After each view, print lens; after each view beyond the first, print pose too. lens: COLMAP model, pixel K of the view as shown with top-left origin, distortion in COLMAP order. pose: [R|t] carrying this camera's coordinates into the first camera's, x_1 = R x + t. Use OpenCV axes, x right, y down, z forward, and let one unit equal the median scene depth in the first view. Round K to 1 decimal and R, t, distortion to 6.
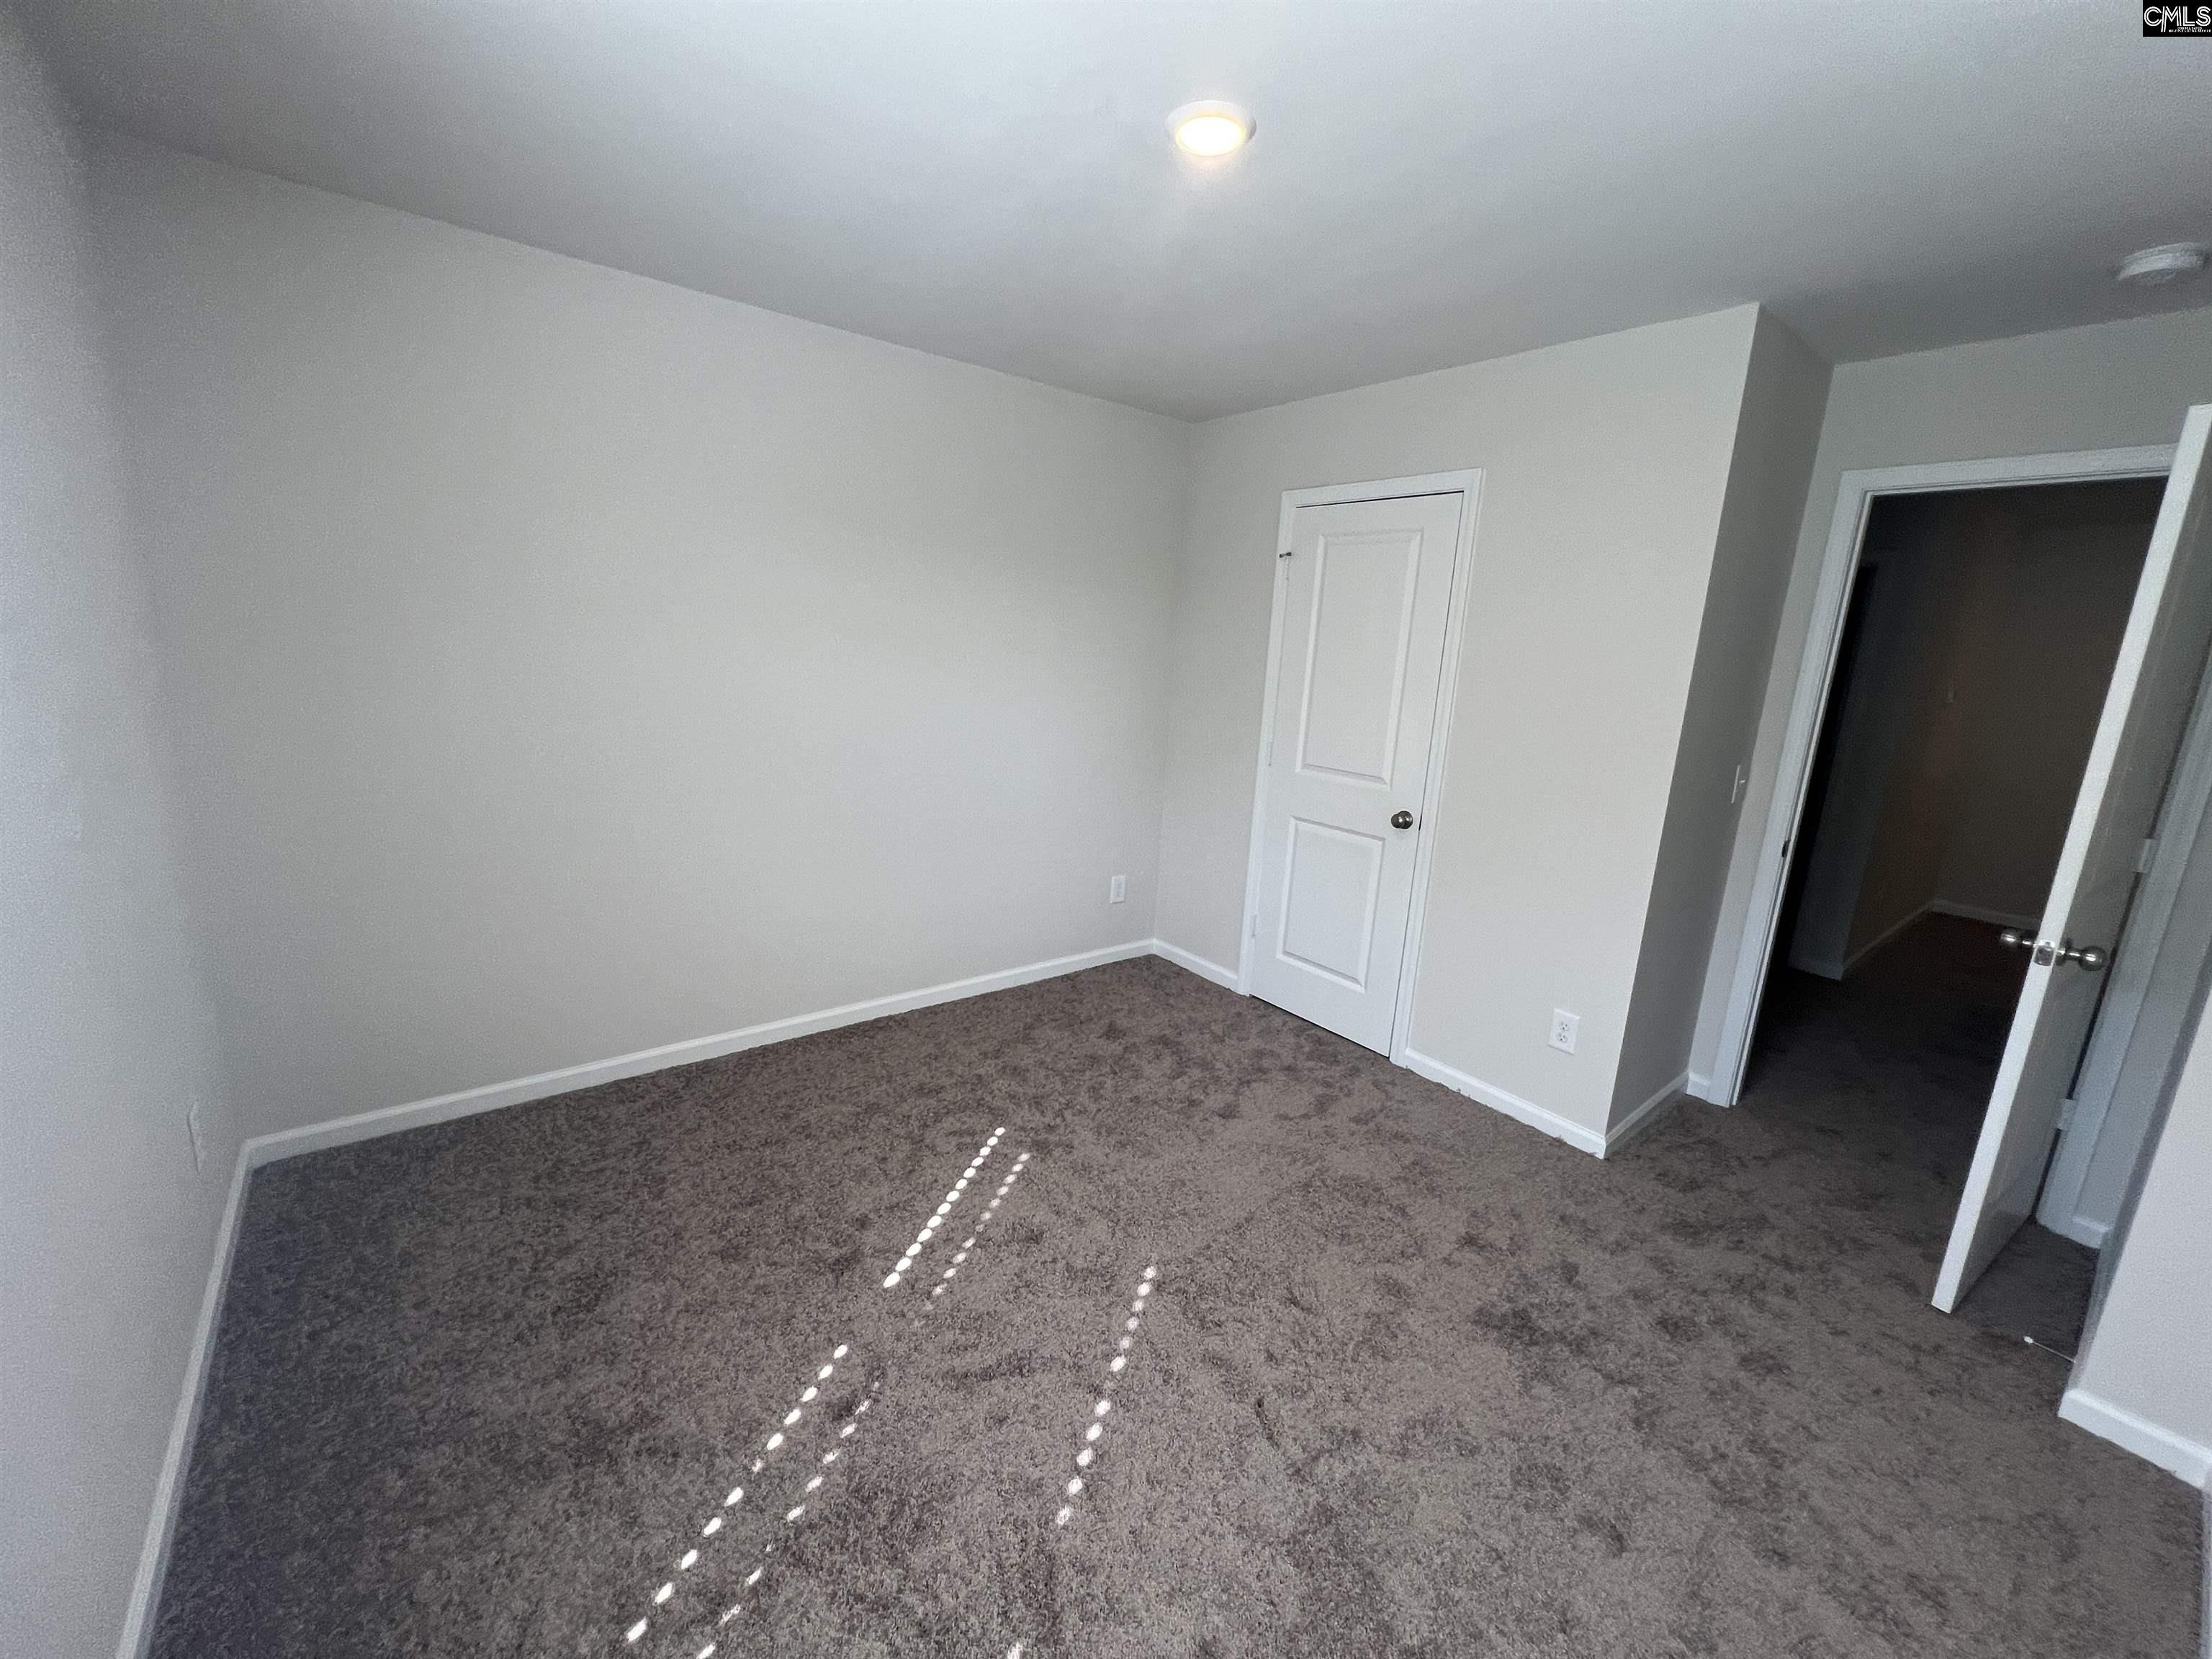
lens RADIAL K [[889.4, 0, 1105.0], [0, 889.4, 827.0], [0, 0, 1]] dist [-0.001076, 0.000156]
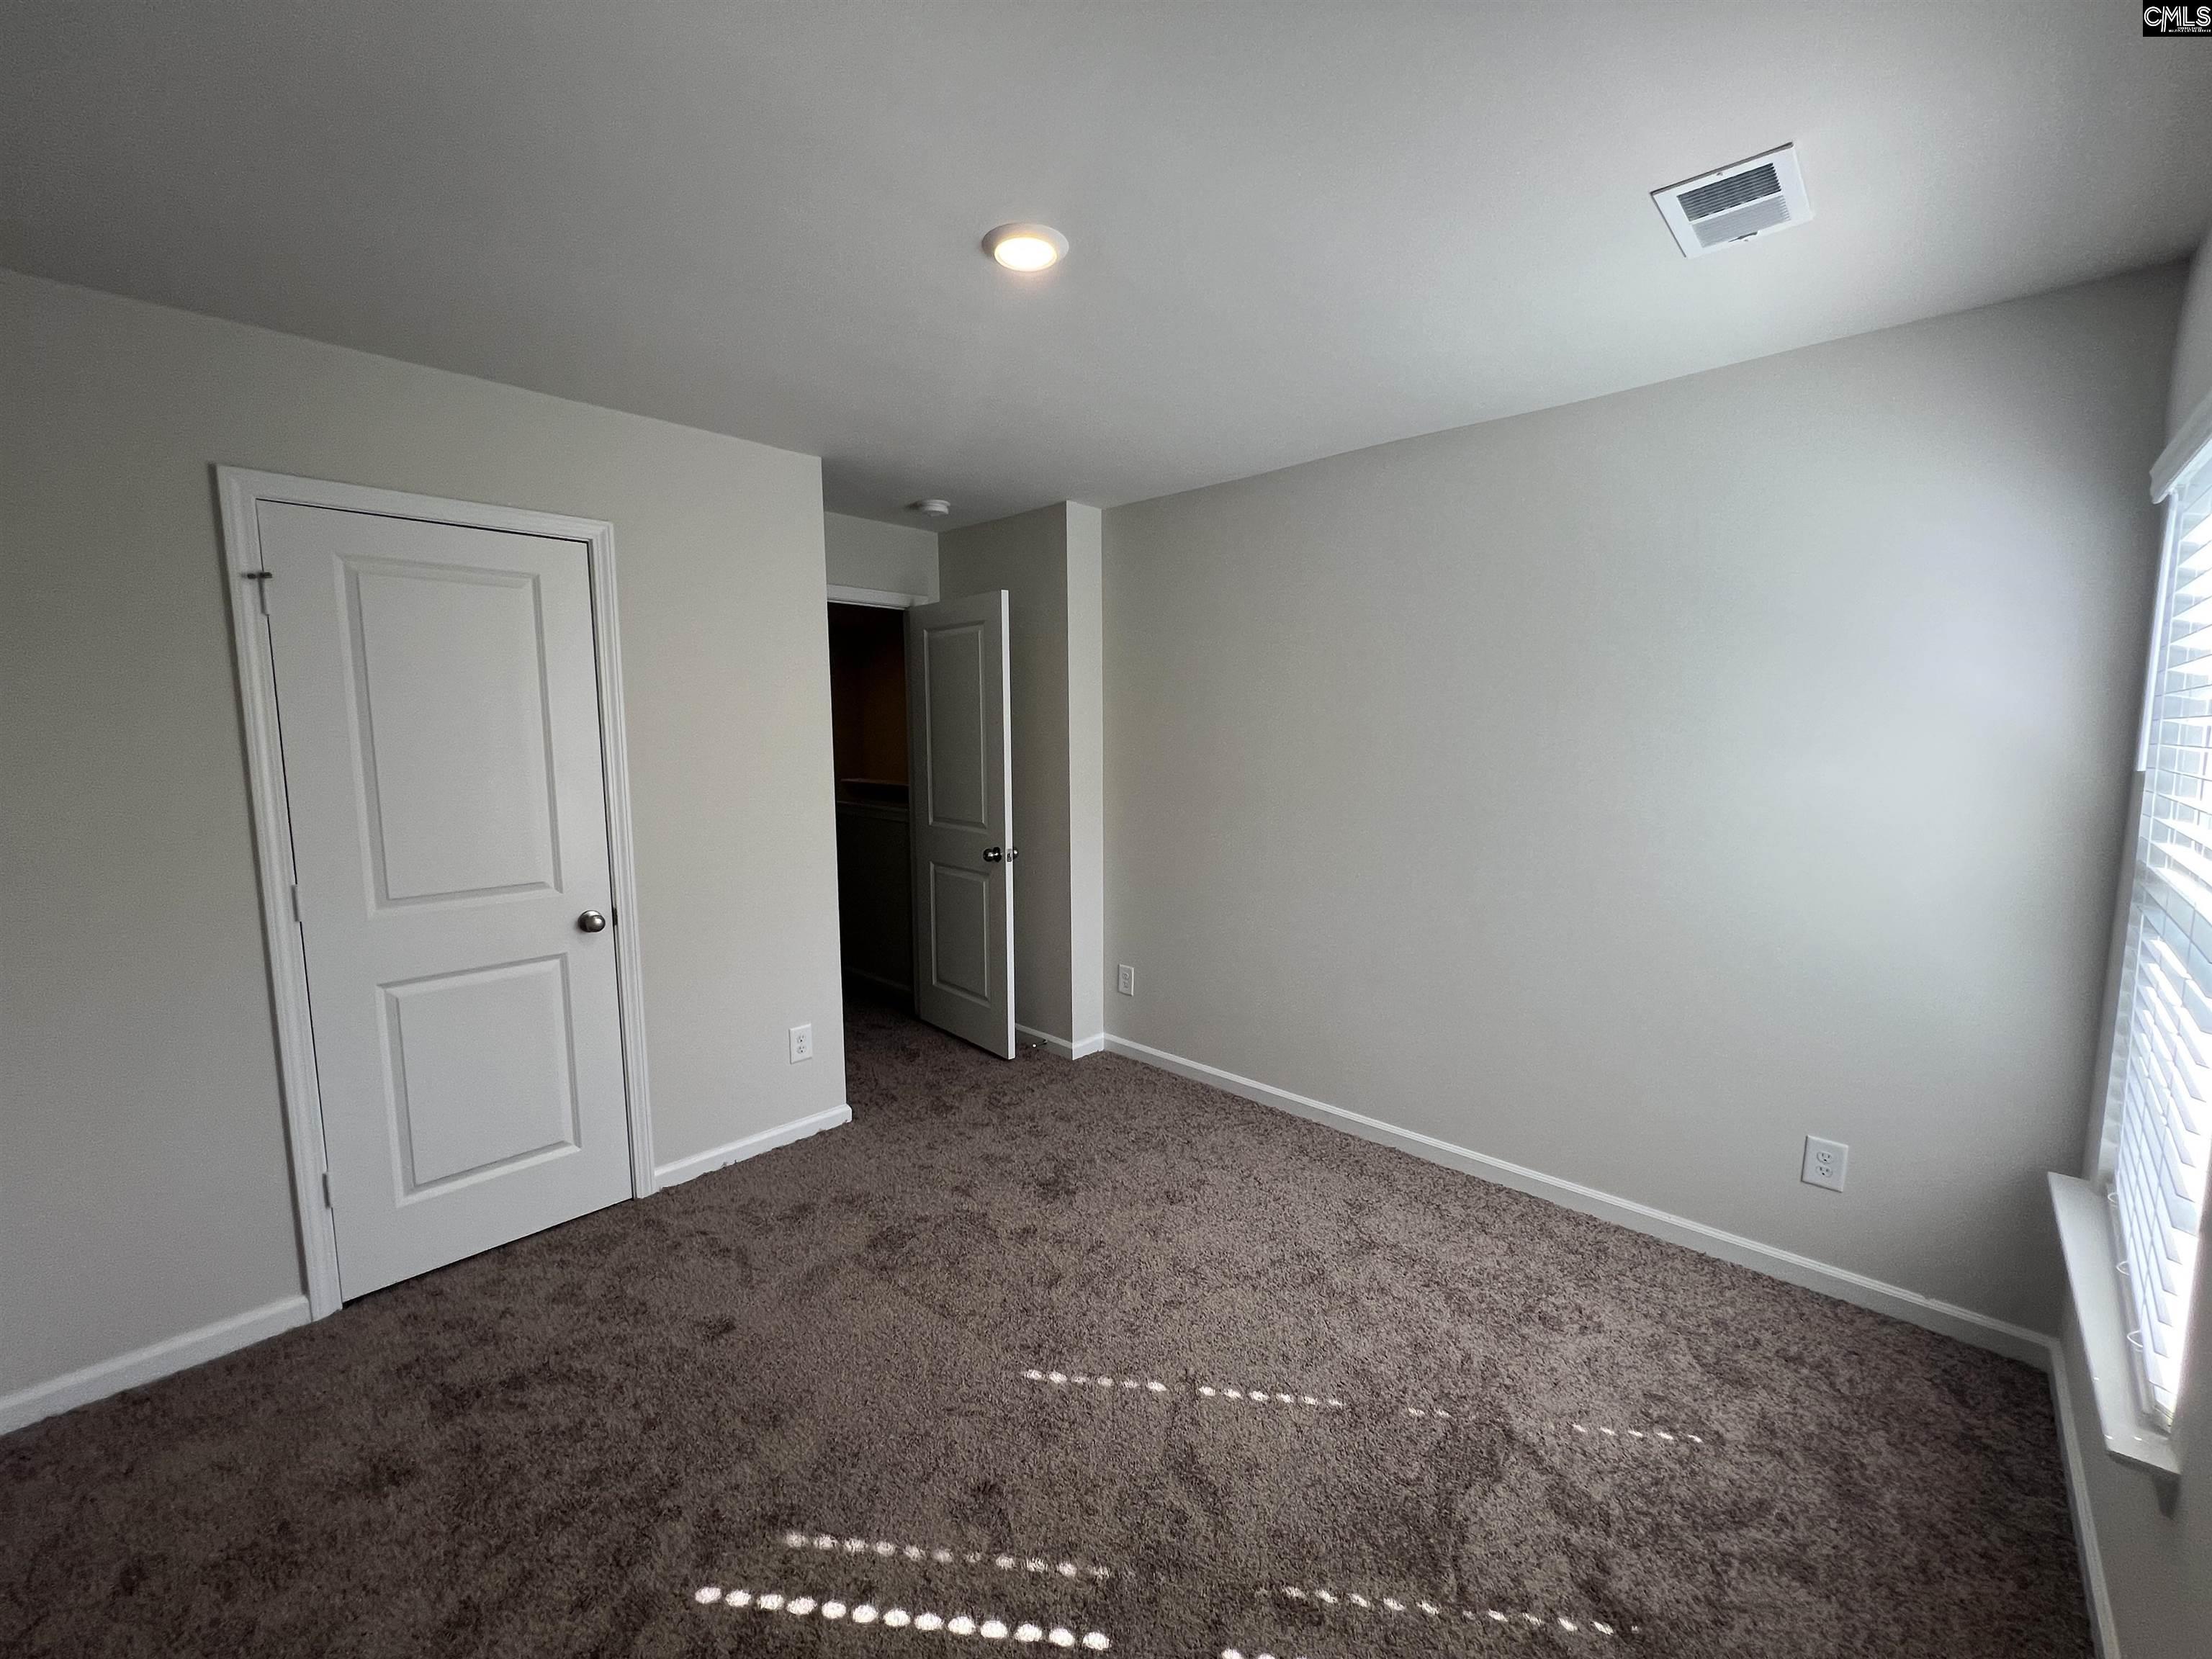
lens RADIAL K [[888.8, 0, 1106.0], [0, 888.8, 829.5], [0, 0, 1]] dist [-0.002331, 0.000260]
pose [[-0.148952, -0.165301, 0.974930, -0.605018], [0.210838, 0.957948, 0.194634, -0.171220], [-0.966106, 0.234543, -0.107836, 0.683910]]
